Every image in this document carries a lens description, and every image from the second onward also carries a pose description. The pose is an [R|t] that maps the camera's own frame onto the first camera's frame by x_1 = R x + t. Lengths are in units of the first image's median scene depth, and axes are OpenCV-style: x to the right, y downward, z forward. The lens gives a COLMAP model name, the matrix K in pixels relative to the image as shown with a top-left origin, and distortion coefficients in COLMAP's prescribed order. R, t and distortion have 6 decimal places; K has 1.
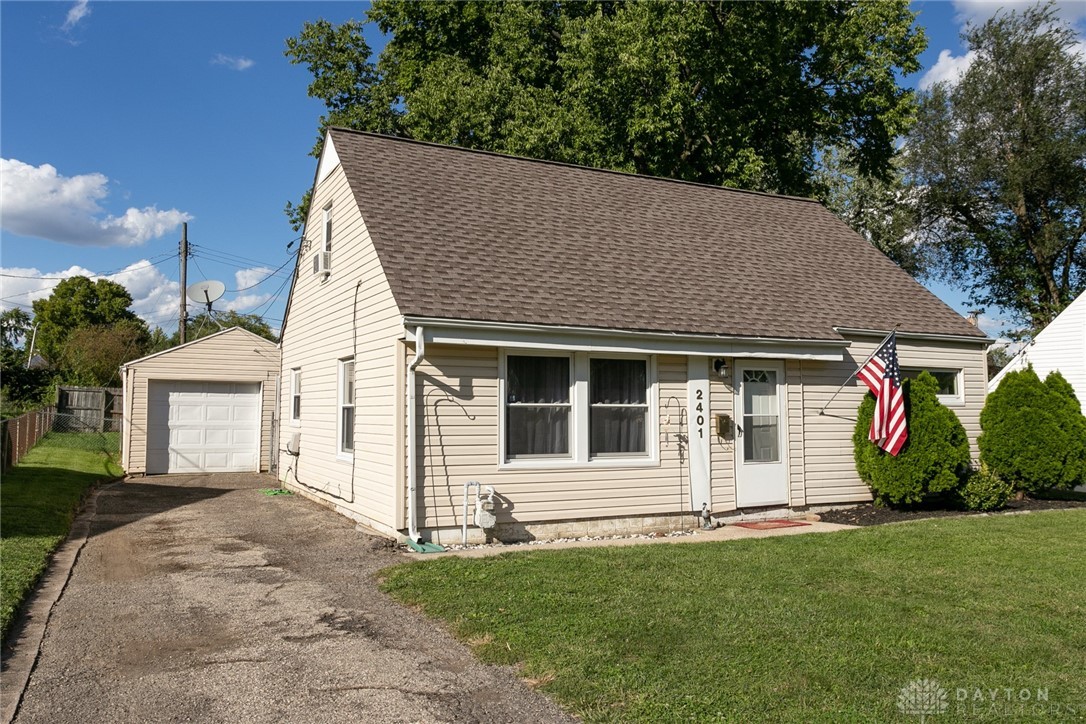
lens RADIAL K [[843.9, 0, 540.0], [0, 843.9, 345.8], [0, 0, 1]] dist [-0.014532, -0.003051]
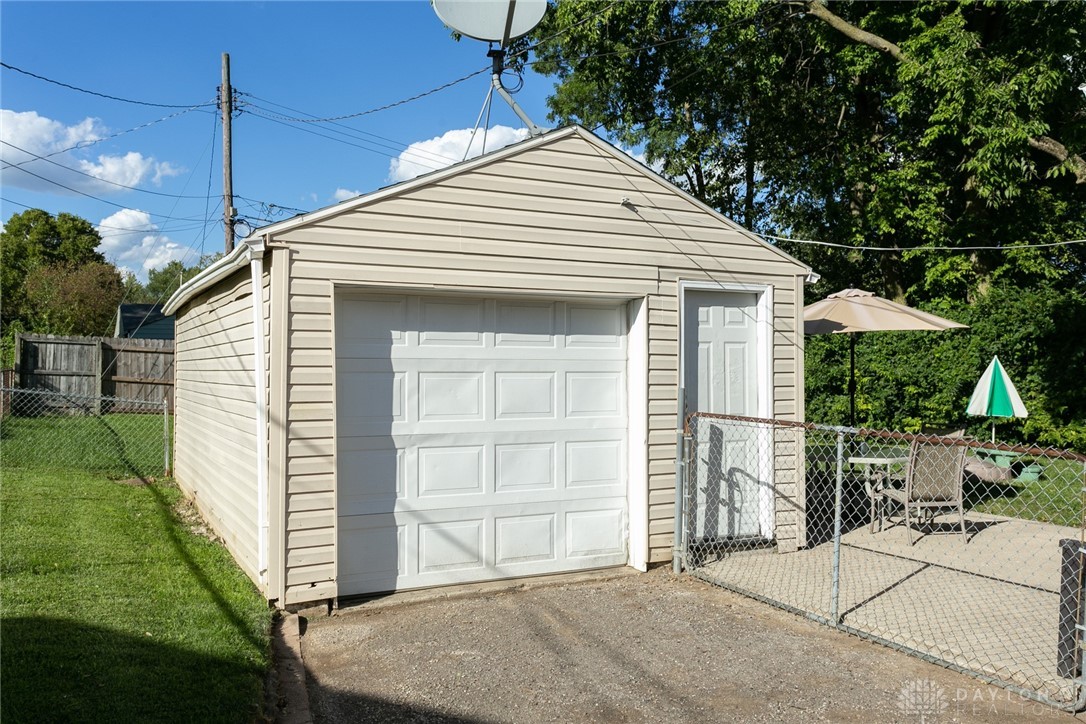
lens RADIAL K [[899.8, 0, 543.9], [0, 899.8, 362.9], [0, 0, 1]] dist [-0.011094, -0.005566]
pose [[0.999900, -0.005655, 0.012927, -0.061814], [0.004725, 0.997475, 0.070854, 0.006989], [-0.013295, -0.070786, 0.997403, 0.106150]]
